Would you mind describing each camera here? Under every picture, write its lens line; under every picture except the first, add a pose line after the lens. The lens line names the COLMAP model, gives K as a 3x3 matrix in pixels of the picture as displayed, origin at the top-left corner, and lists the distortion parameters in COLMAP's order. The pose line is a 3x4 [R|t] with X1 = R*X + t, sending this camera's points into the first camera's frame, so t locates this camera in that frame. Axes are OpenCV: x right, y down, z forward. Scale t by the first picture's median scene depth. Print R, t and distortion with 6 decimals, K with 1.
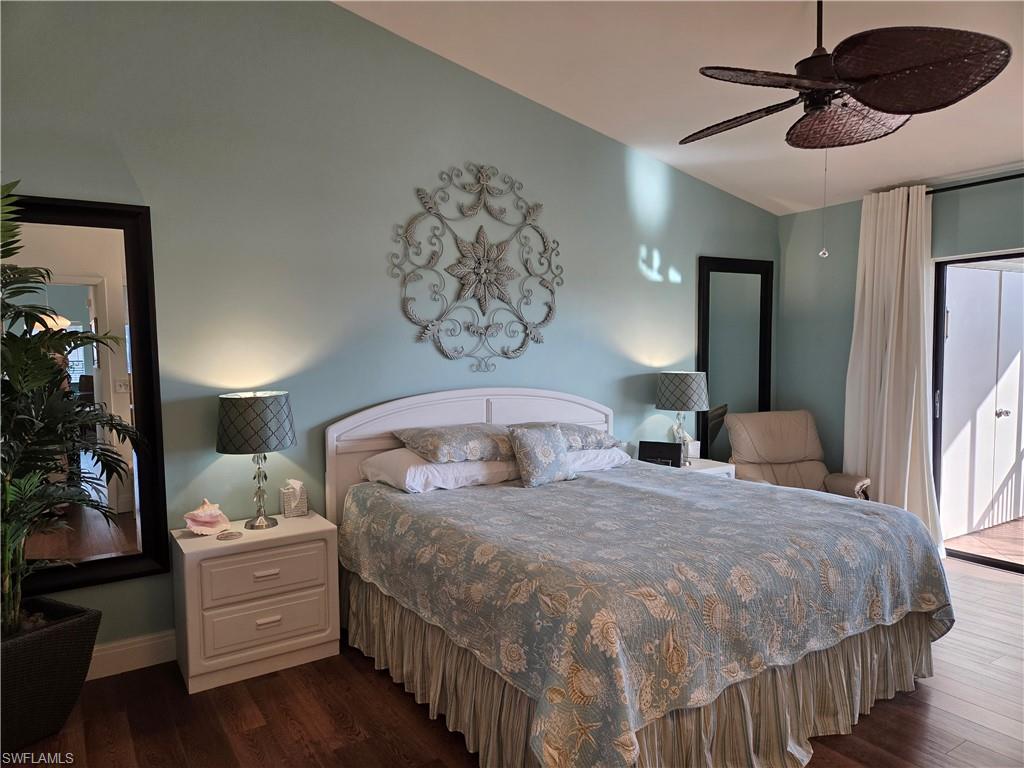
lens RADIAL K [[683.9, 0, 493.5], [0, 683.9, 398.1], [0, 0, 1]] dist [0.075835, -0.064314]
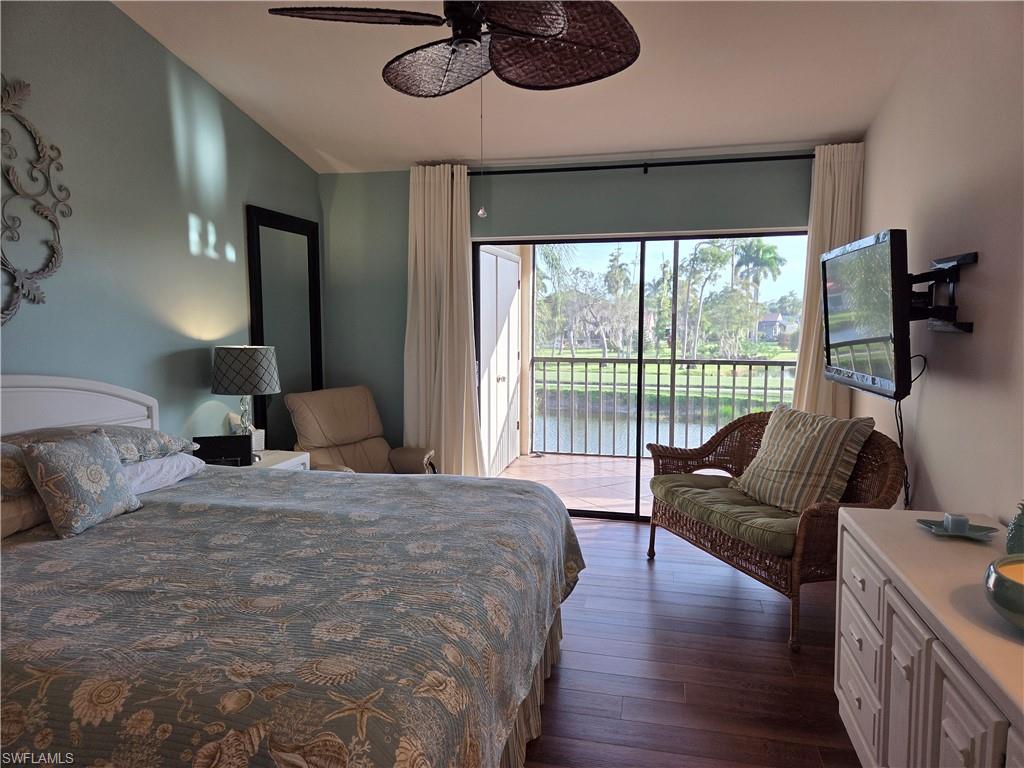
lens RADIAL K [[683.9, 0, 512.3], [0, 683.9, 389.9], [0, 0, 1]] dist [0.075835, -0.064314]
pose [[0.704430, -0.057178, 0.707467, -0.087359], [0.037246, 0.998354, 0.043602, -0.011904], [-0.708796, -0.004365, 0.705400, 0.227983]]
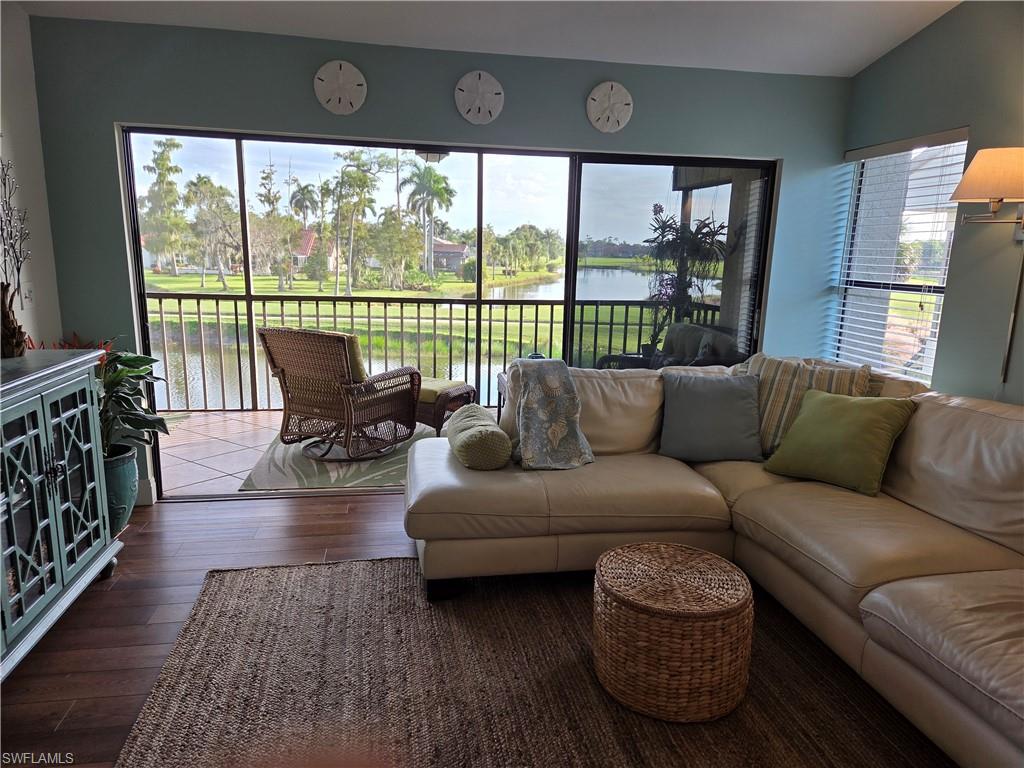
lens RADIAL K [[683.9, 0, 512.7], [0, 683.9, 393.5], [0, 0, 1]] dist [0.075835, -0.064314]
pose [[0.388426, -0.162625, 0.907016, 0.885271], [0.032094, 0.986094, 0.163059, 0.054084], [-0.920921, -0.034226, 0.388244, -0.922932]]
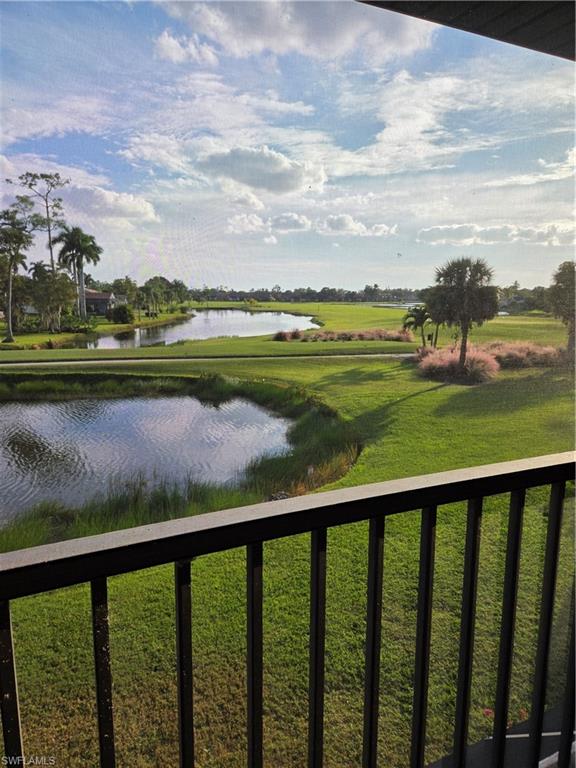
lens RADIAL K [[513.0, 0, 294.5], [0, 513.0, 380.7], [0, 0, 1]] dist [0.075835, -0.064314]
pose [[0.116606, -0.141063, 0.983109, 1.702677], [0.061448, 0.988990, 0.134619, -0.015153], [-0.991276, 0.044712, 0.123990, -0.107735]]
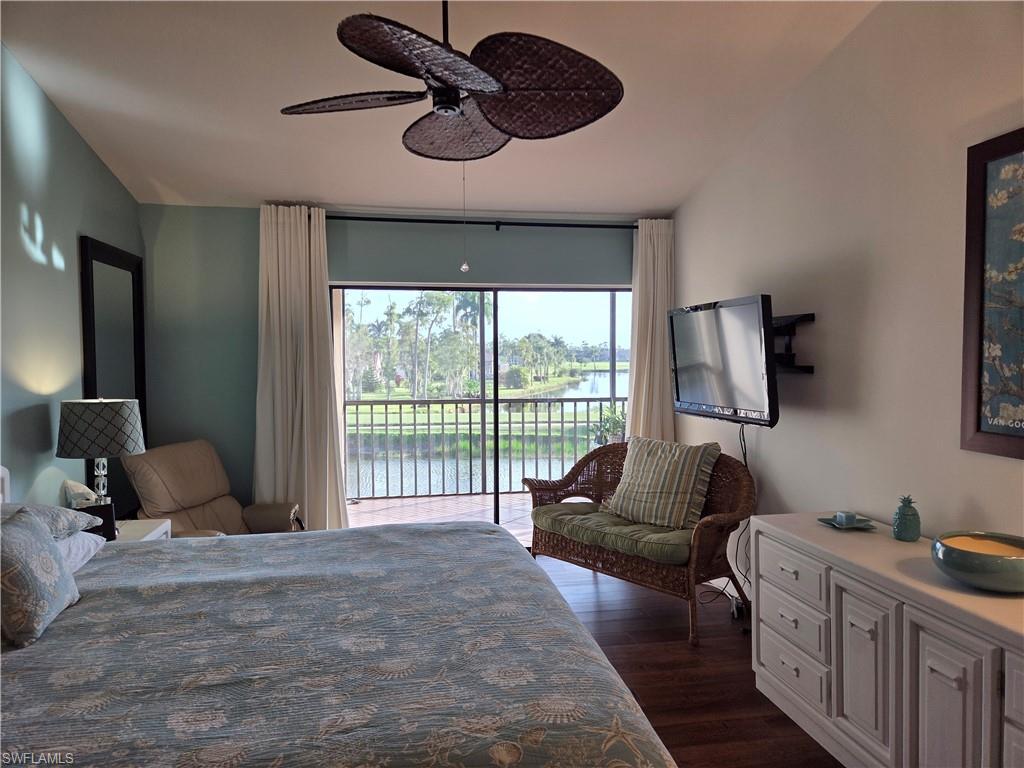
lens RADIAL K [[683.9, 0, 510.3], [0, 683.9, 386.6], [0, 0, 1]] dist [0.075835, -0.064314]
pose [[0.373428, -0.025833, 0.927299, -0.238083], [0.064877, 0.997892, 0.001673, -0.028761], [-0.925388, 0.059535, 0.374317, 0.394573]]
